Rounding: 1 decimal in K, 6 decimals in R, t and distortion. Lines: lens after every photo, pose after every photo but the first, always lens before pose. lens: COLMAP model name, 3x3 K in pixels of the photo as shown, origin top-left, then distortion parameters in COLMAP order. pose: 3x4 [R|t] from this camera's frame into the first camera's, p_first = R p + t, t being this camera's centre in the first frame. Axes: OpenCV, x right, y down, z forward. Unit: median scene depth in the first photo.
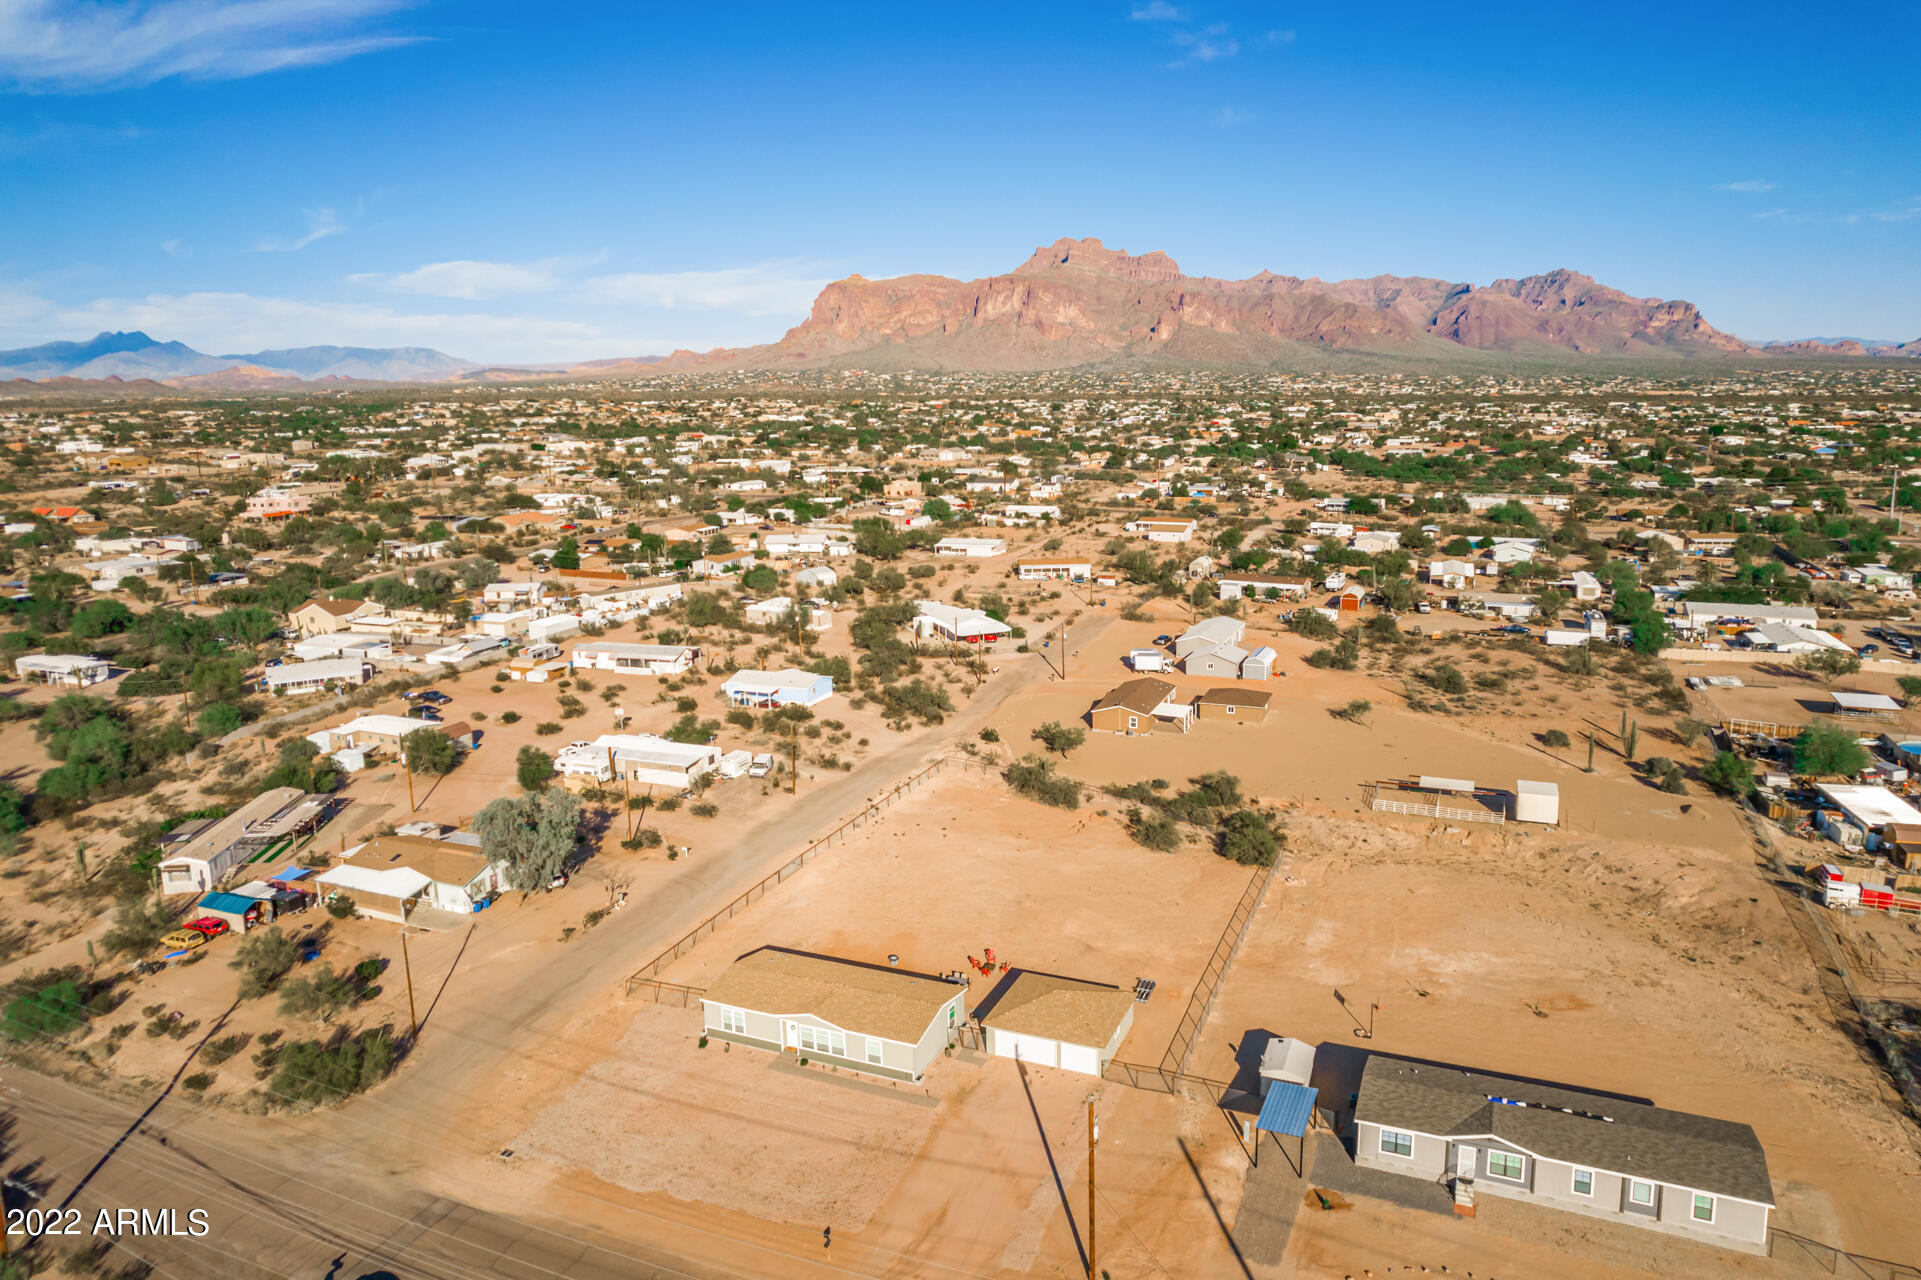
lens RADIAL K [[1264.6, 0, 966.0], [0, 1264.6, 582.1], [0, 0, 1]] dist [-0.069174, 0.061053]
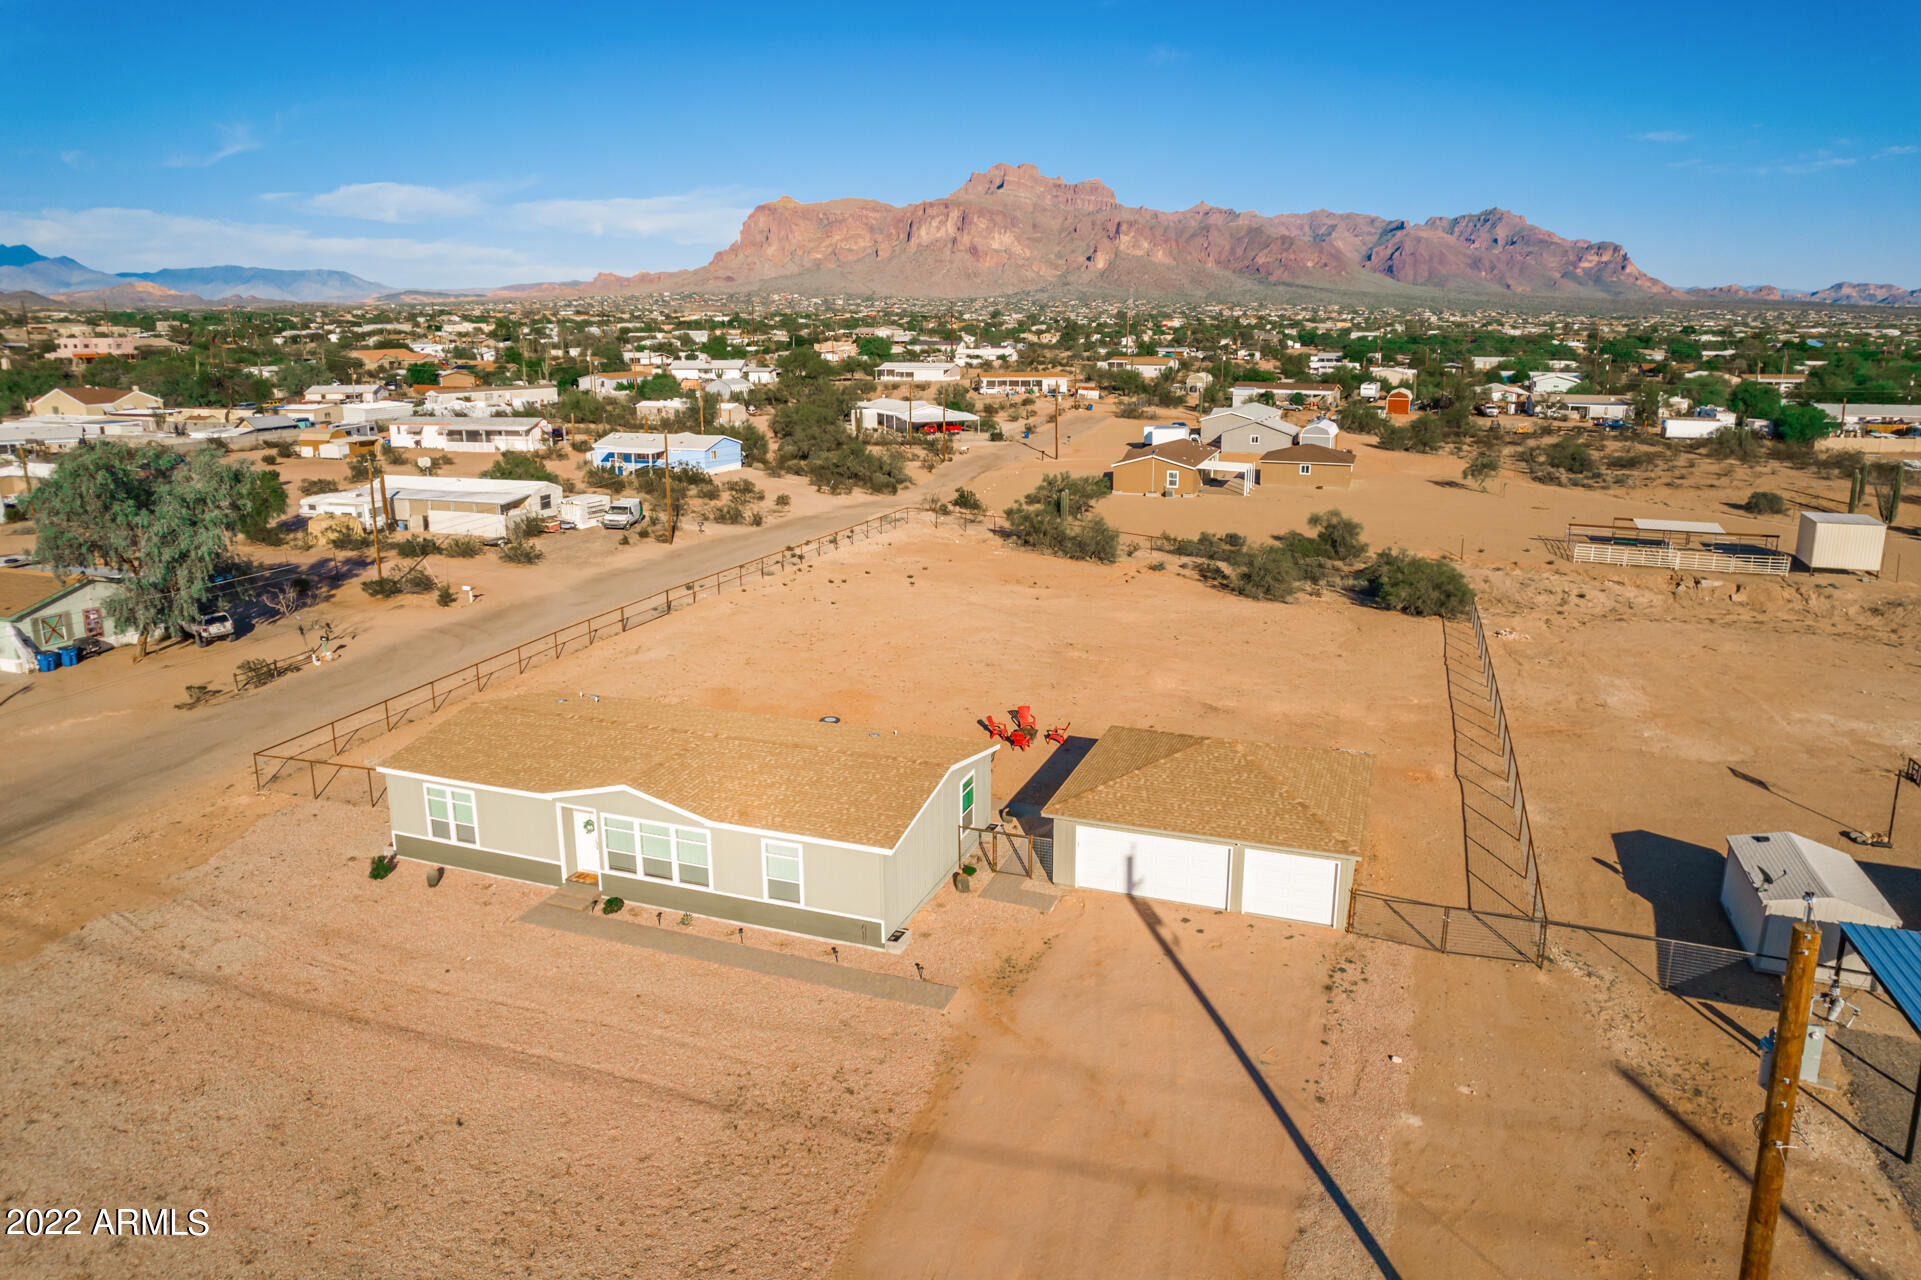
lens RADIAL K [[1264.6, 0, 966.0], [0, 1264.6, 582.1], [0, 0, 1]] dist [-0.069174, 0.061053]
pose [[0.998462, 0.005350, 0.055175, -0.015205], [-0.008088, 0.998741, 0.049510, 0.105060], [-0.054841, -0.049880, 0.997248, 0.241674]]
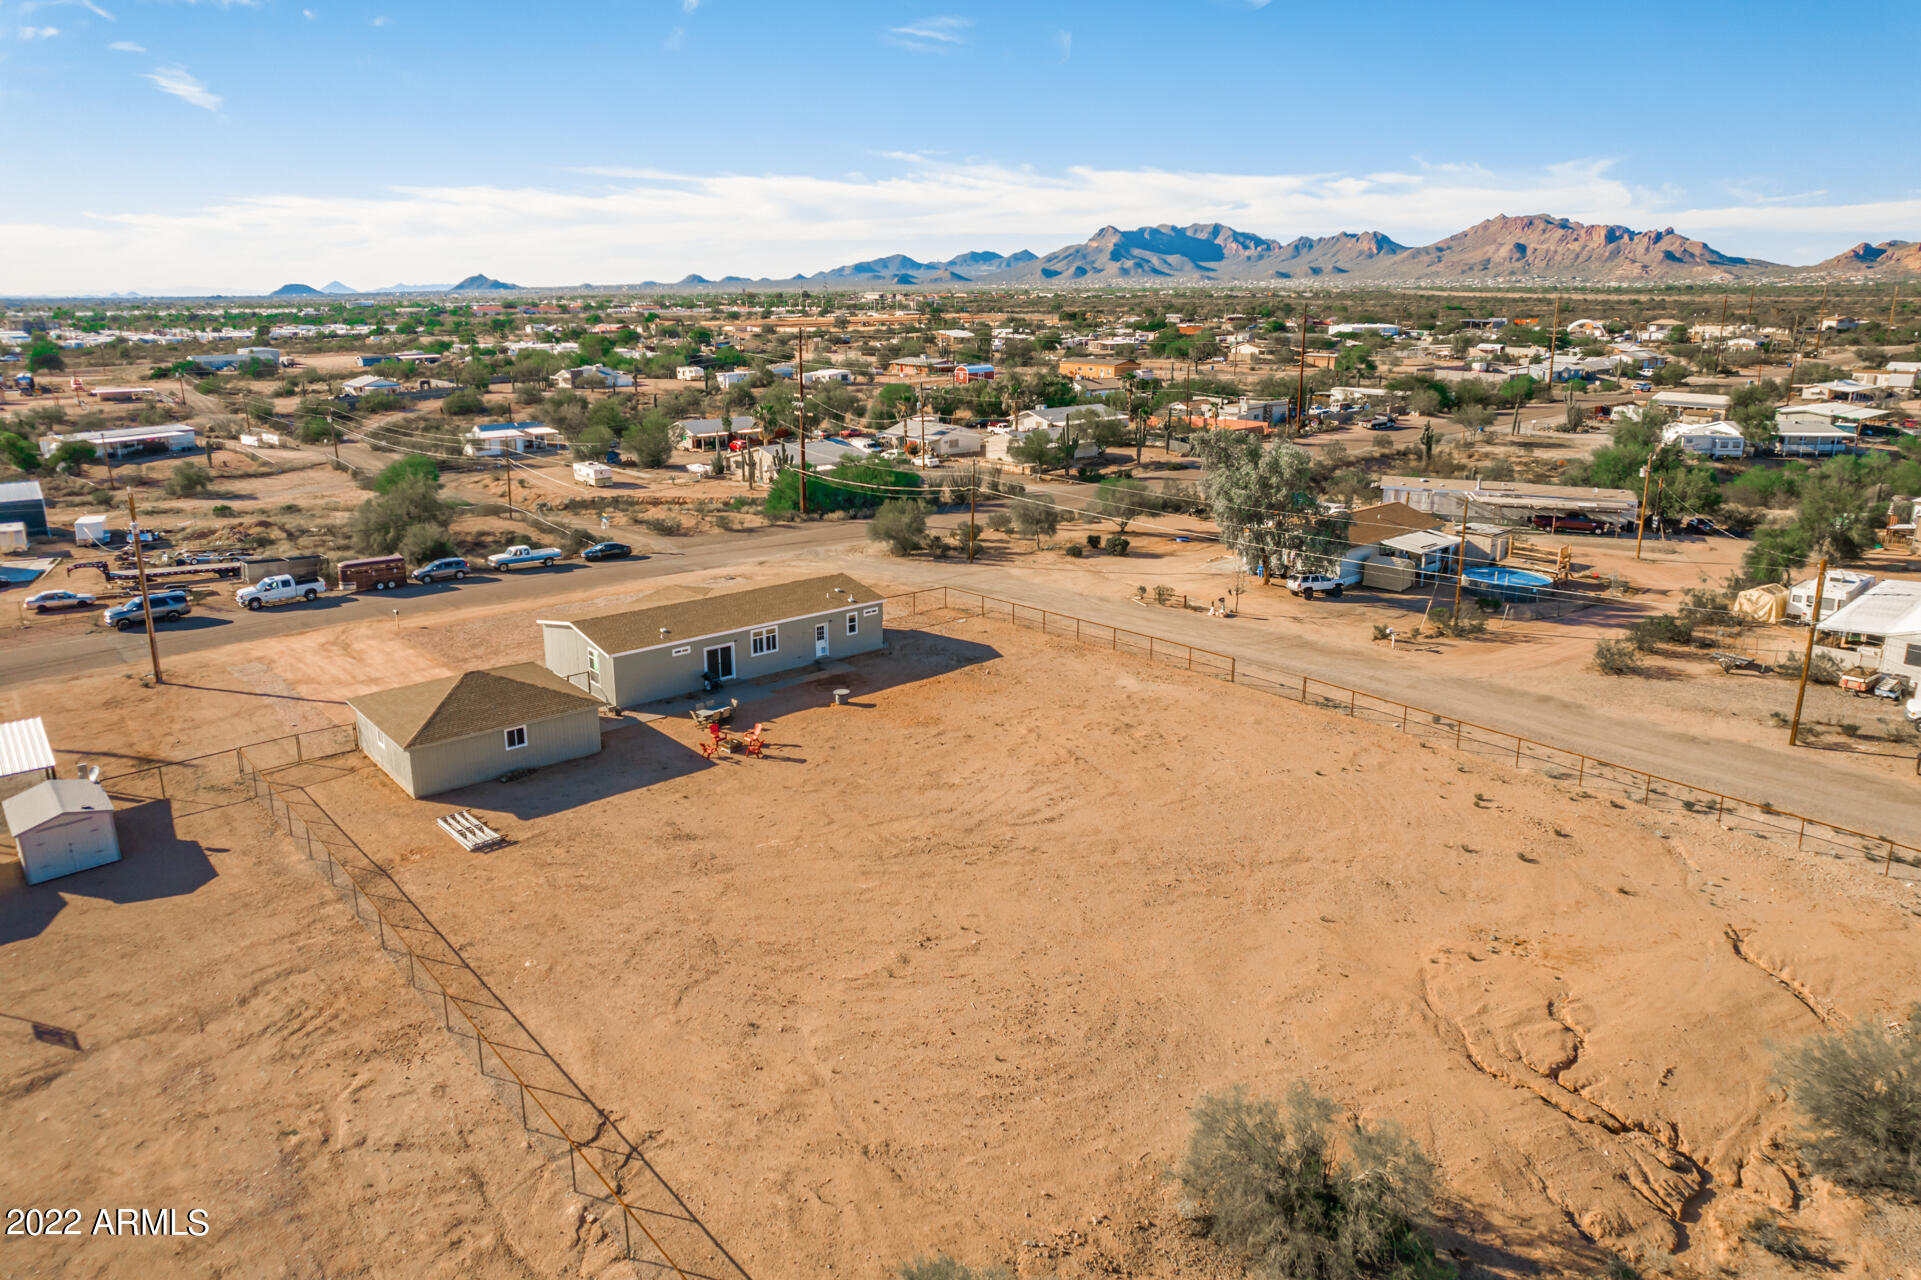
lens RADIAL K [[1234.6, 0, 959.4], [0, 1234.6, 638.4], [0, 0, 1]] dist [-0.072322, 0.063486]
pose [[-0.437492, 0.266238, -0.858905, 0.207322], [-0.135865, 0.924628, 0.355814, 0.023265], [0.888899, 0.272361, -0.368345, 0.605159]]
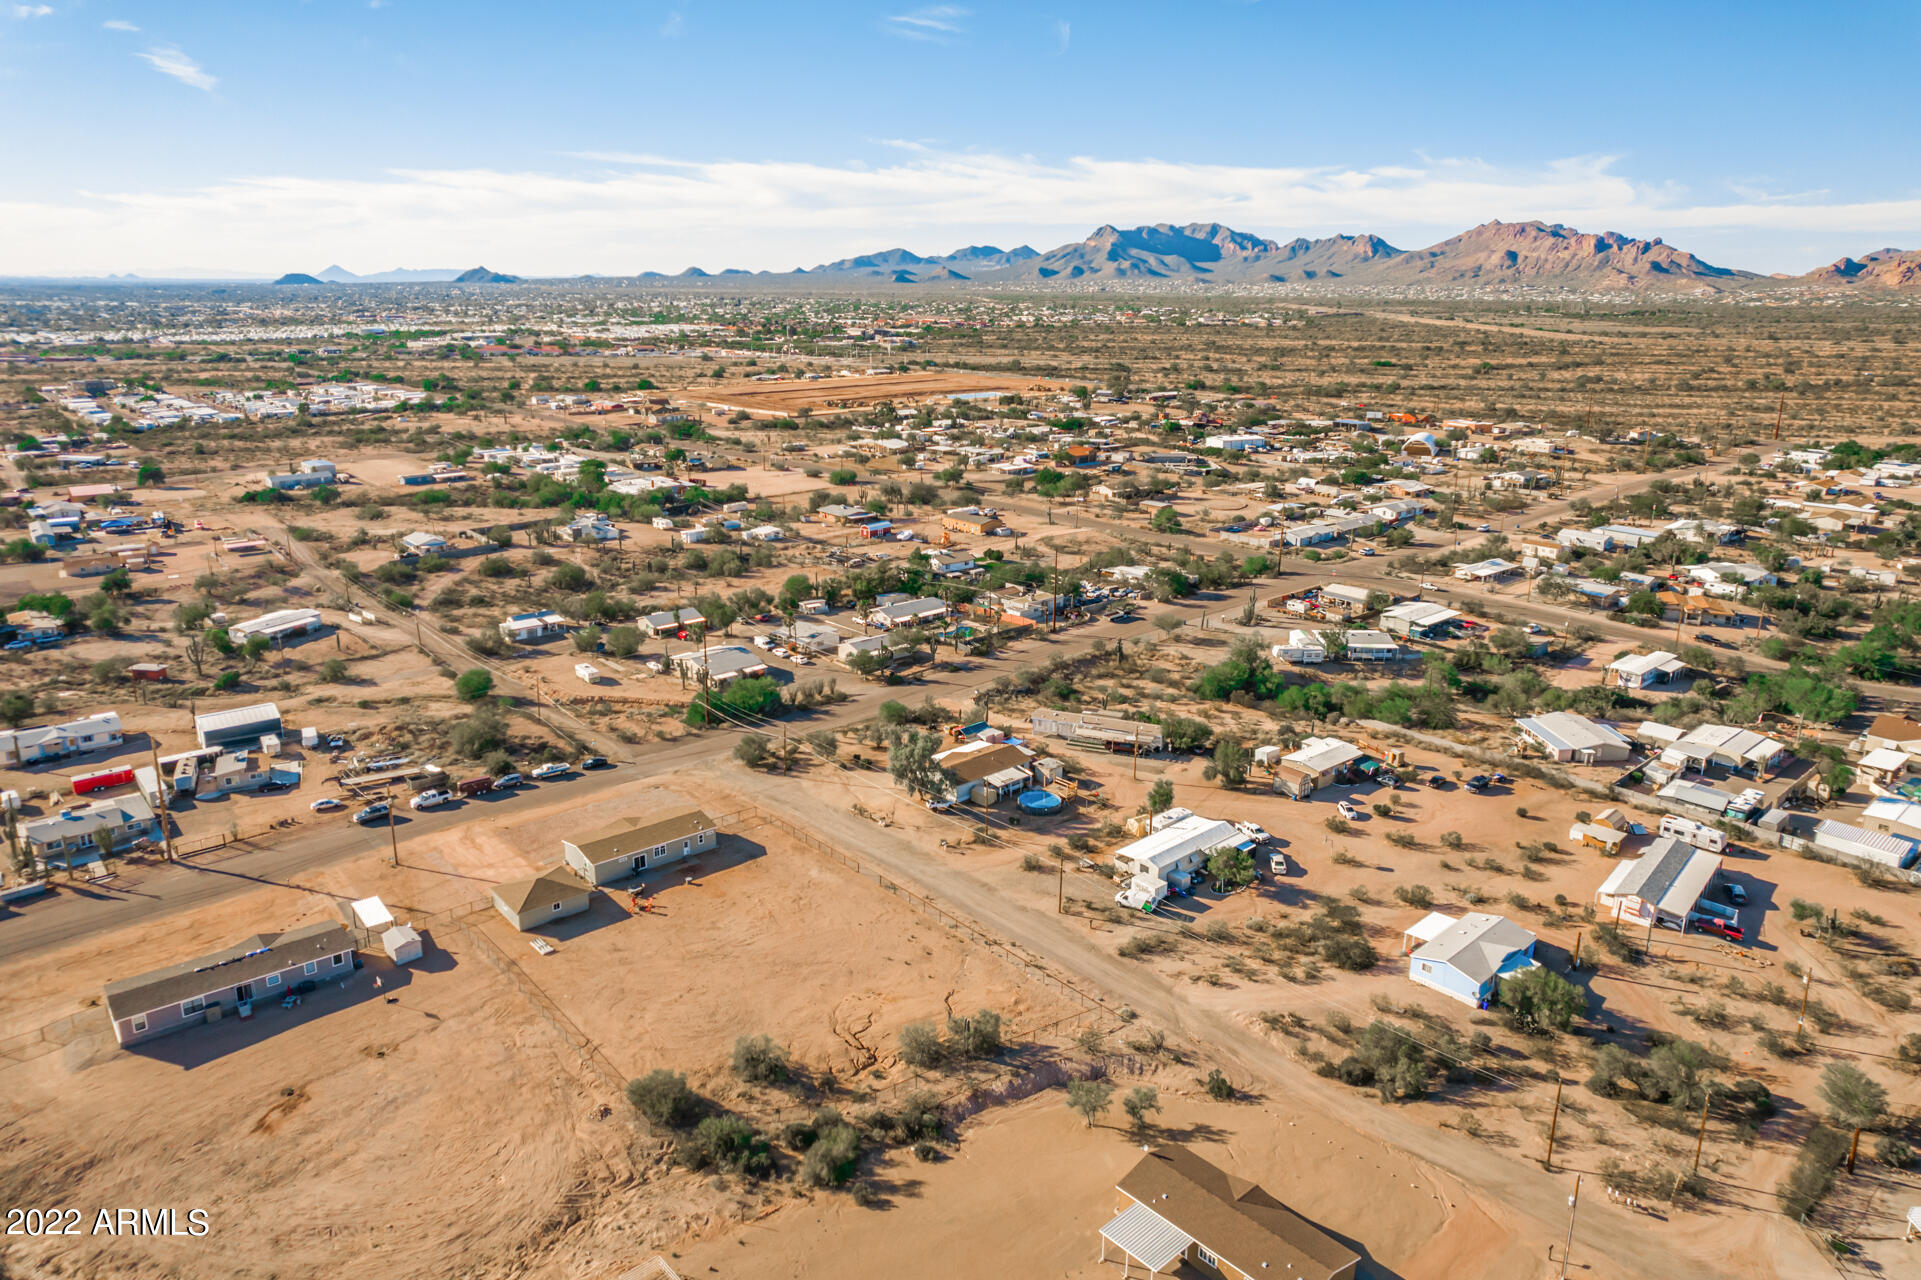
lens RADIAL K [[1230.1, 0, 955.4], [0, 1230.1, 648.8], [0, 0, 1]] dist [-0.071302, 0.056832]
pose [[-0.440622, 0.273598, -0.854983, 0.467394], [-0.144734, 0.918311, 0.368453, -0.258172], [0.885948, 0.286093, -0.365029, 0.829260]]
